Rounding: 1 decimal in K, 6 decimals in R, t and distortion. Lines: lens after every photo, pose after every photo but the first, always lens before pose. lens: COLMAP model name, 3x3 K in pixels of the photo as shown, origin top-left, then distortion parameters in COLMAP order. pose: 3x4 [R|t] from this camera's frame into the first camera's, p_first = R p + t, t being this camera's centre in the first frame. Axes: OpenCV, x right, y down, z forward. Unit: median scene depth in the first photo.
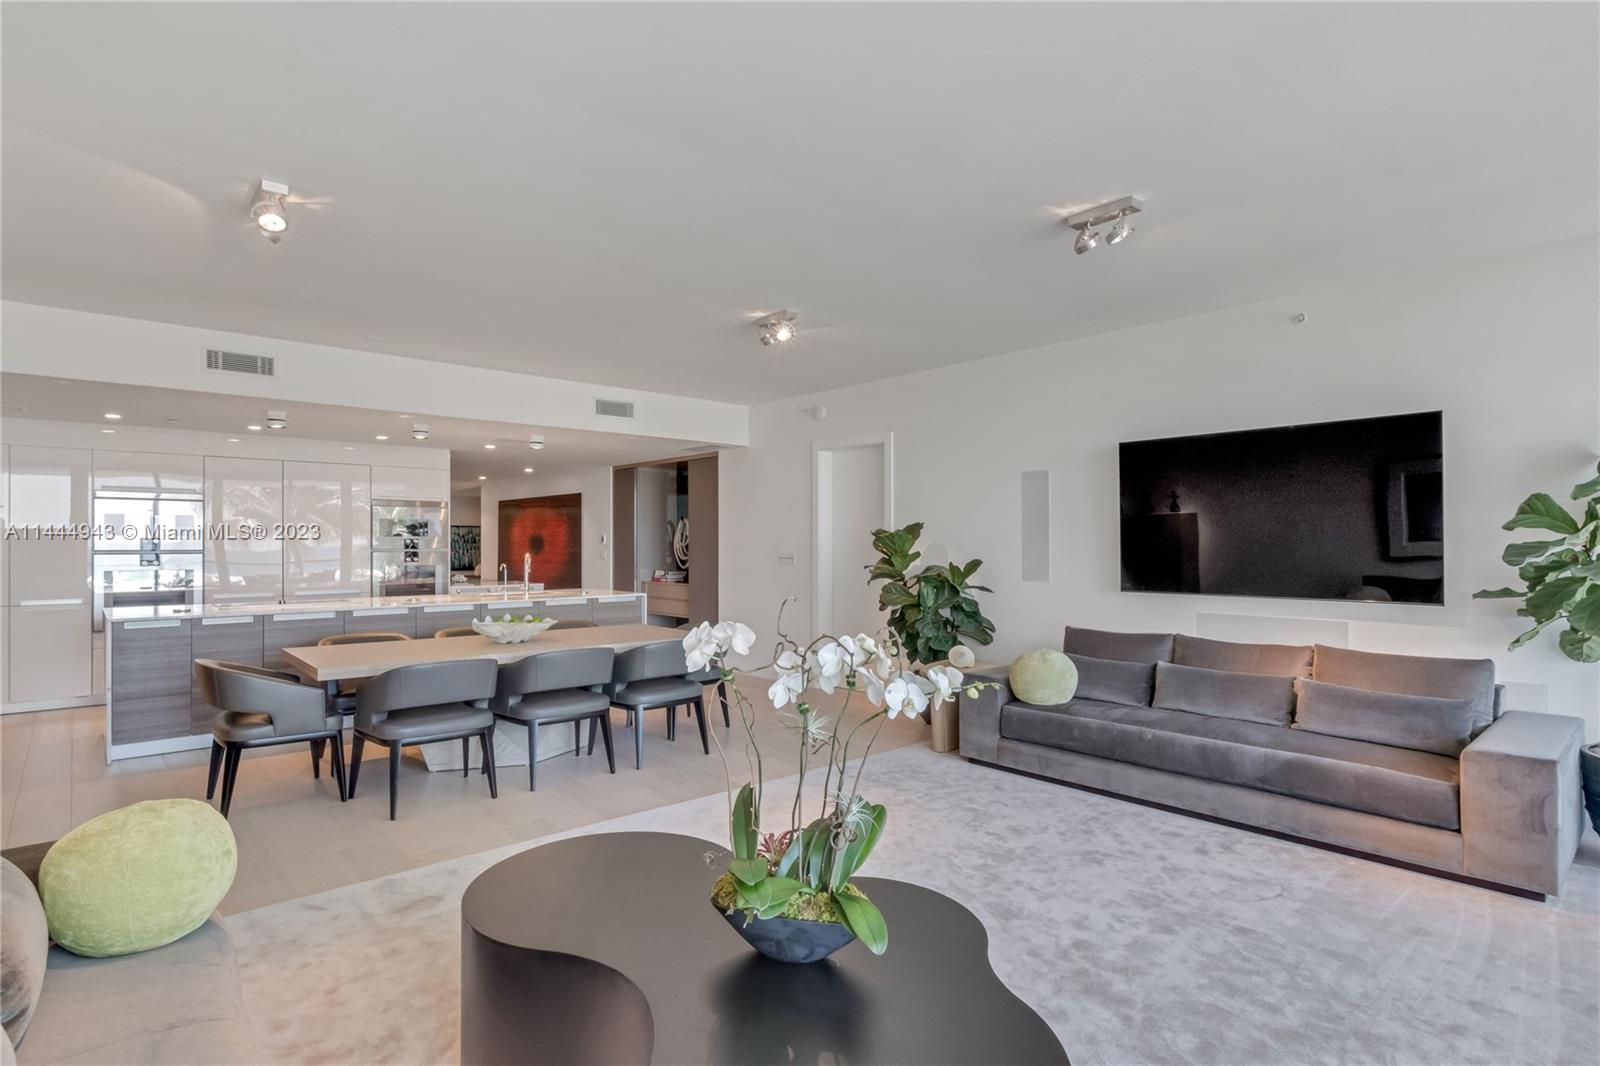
lens RADIAL K [[819.6, 0, 807.9], [0, 819.6, 540.5], [0, 0, 1]] dist [0.006937, 0.000444]
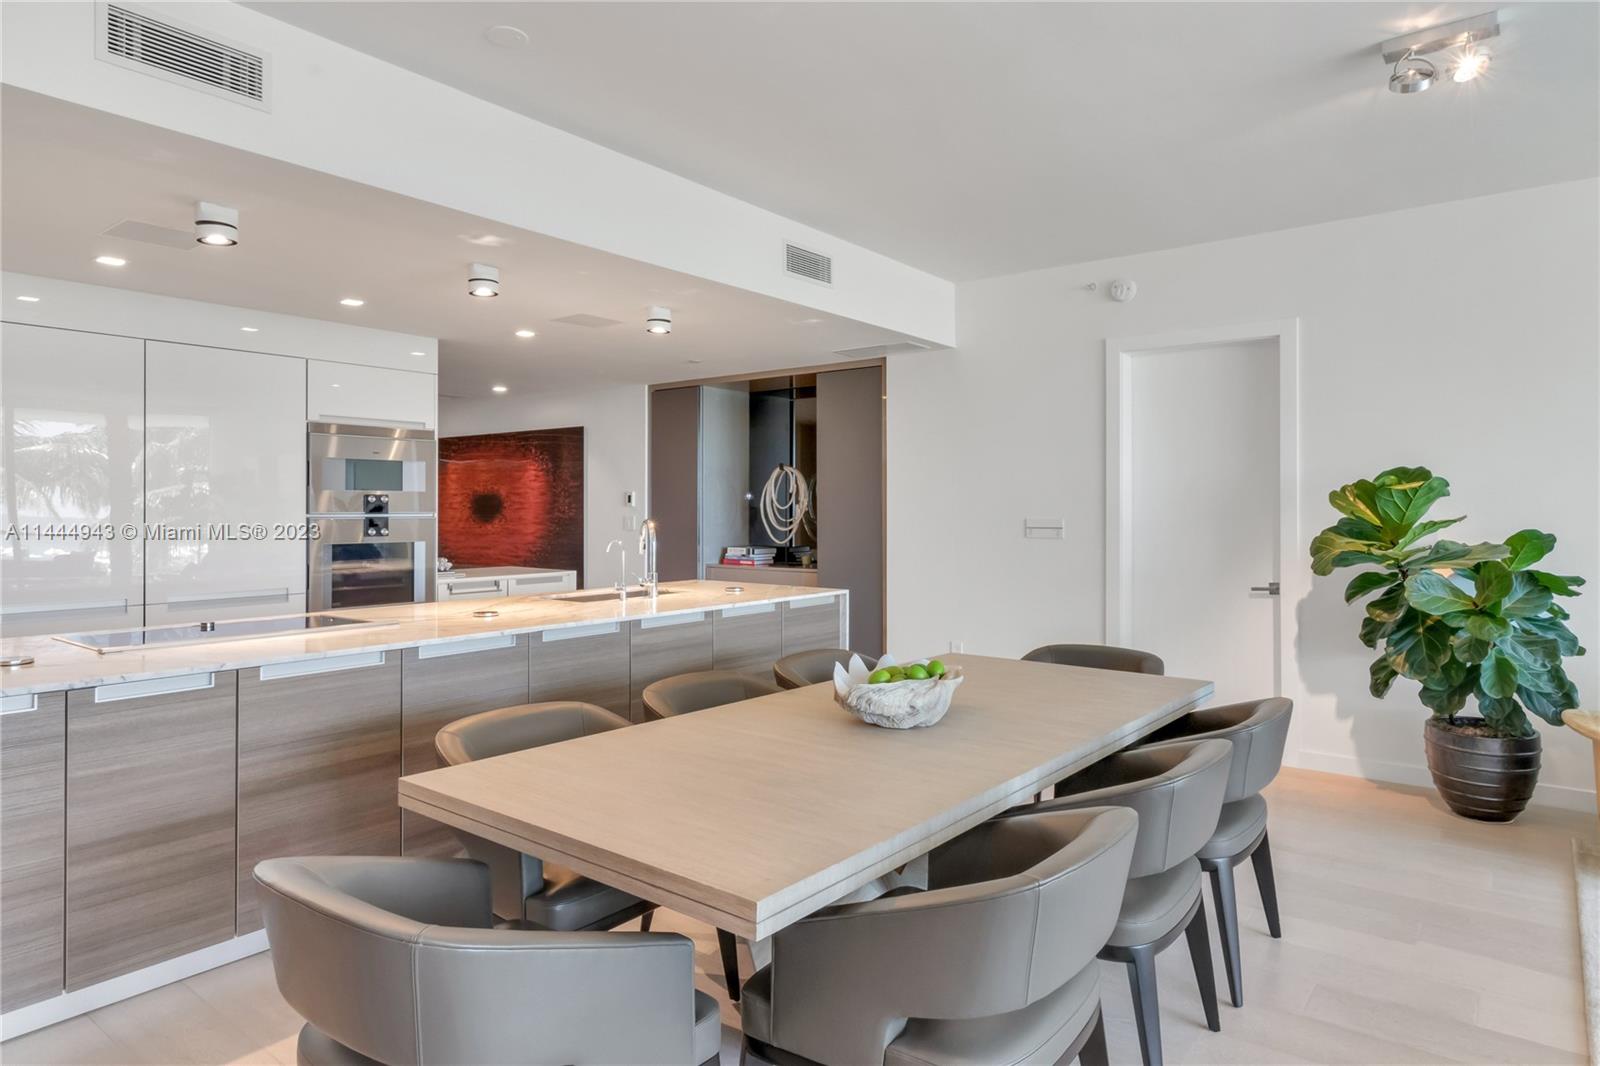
lens RADIAL K [[939.5, 0, 815.3], [0, 939.5, 502.7], [0, 0, 1]] dist [-0.007375, 0.001167]
pose [[0.982982, 0.002868, 0.183677, -0.338060], [-0.002153, 0.999989, -0.004091, 0.005949], [-0.183687, 0.003625, 0.982978, 0.352270]]
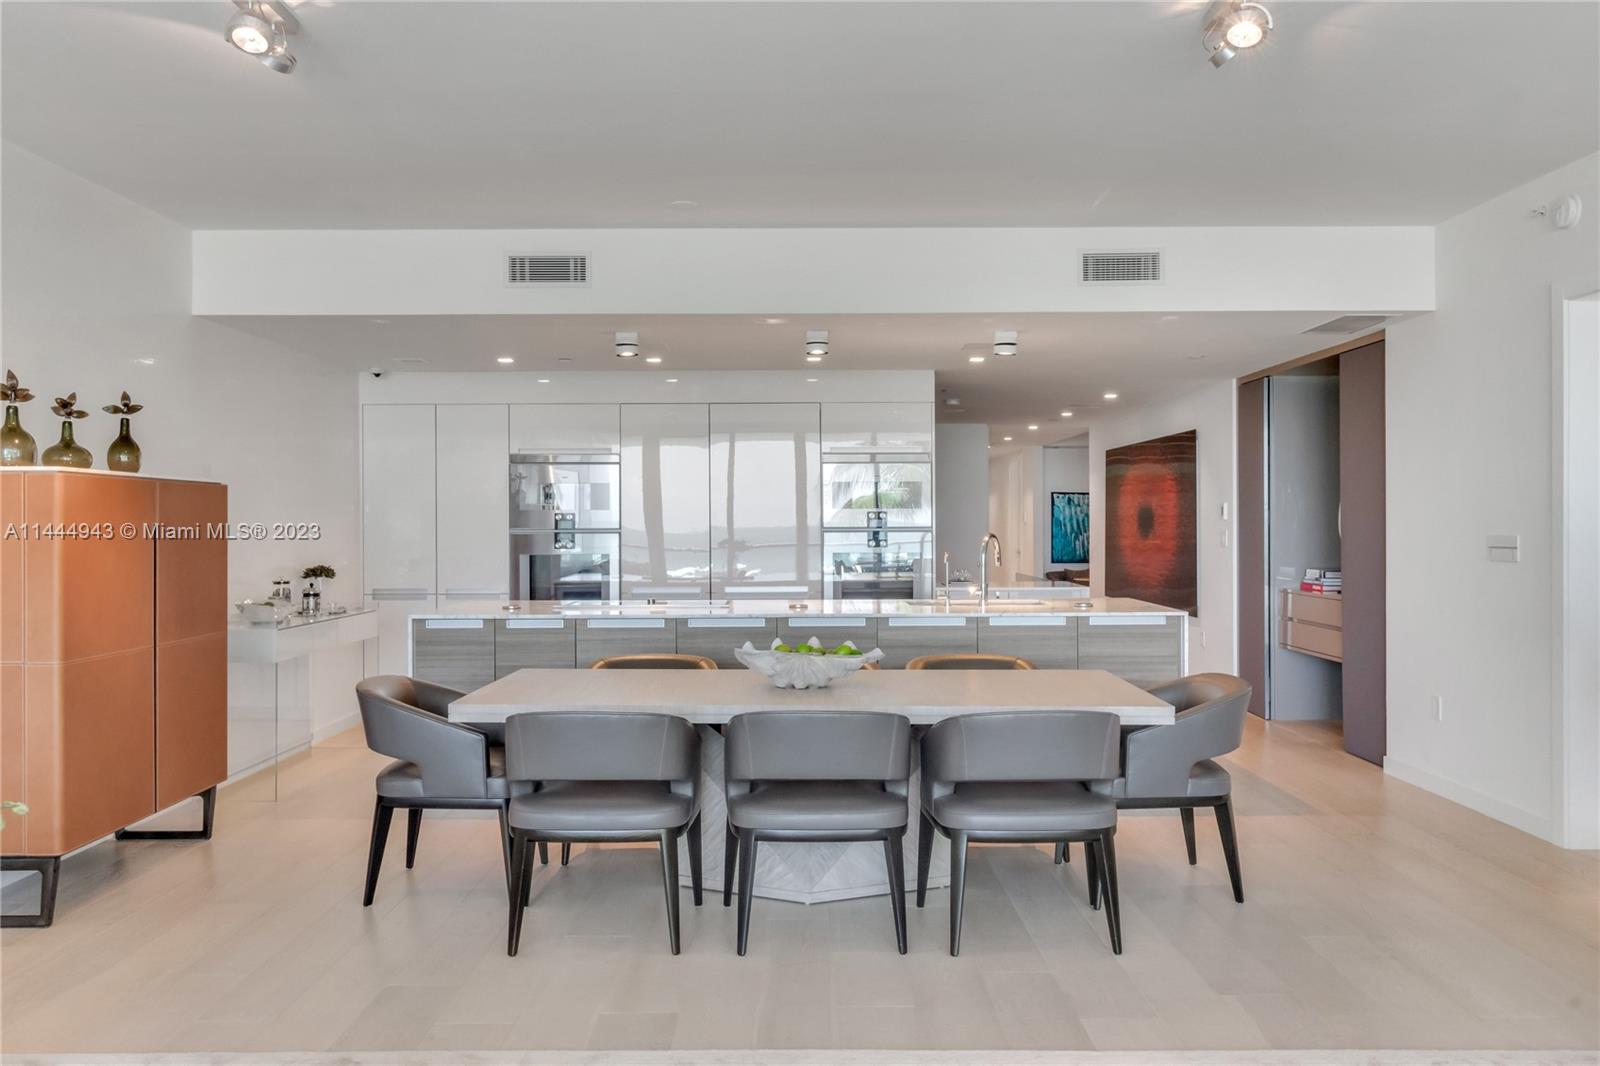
lens RADIAL K [[1292.6, 0, 793.6], [0, 1292.6, 529.3], [0, 0, 1]] dist [0.000004, 0.007703]
pose [[0.742879, 0.001096, -0.669424, 0.167706], [0.005089, 0.999961, 0.007284, 0.004191], [0.669406, -0.008818, 0.742845, 0.216012]]
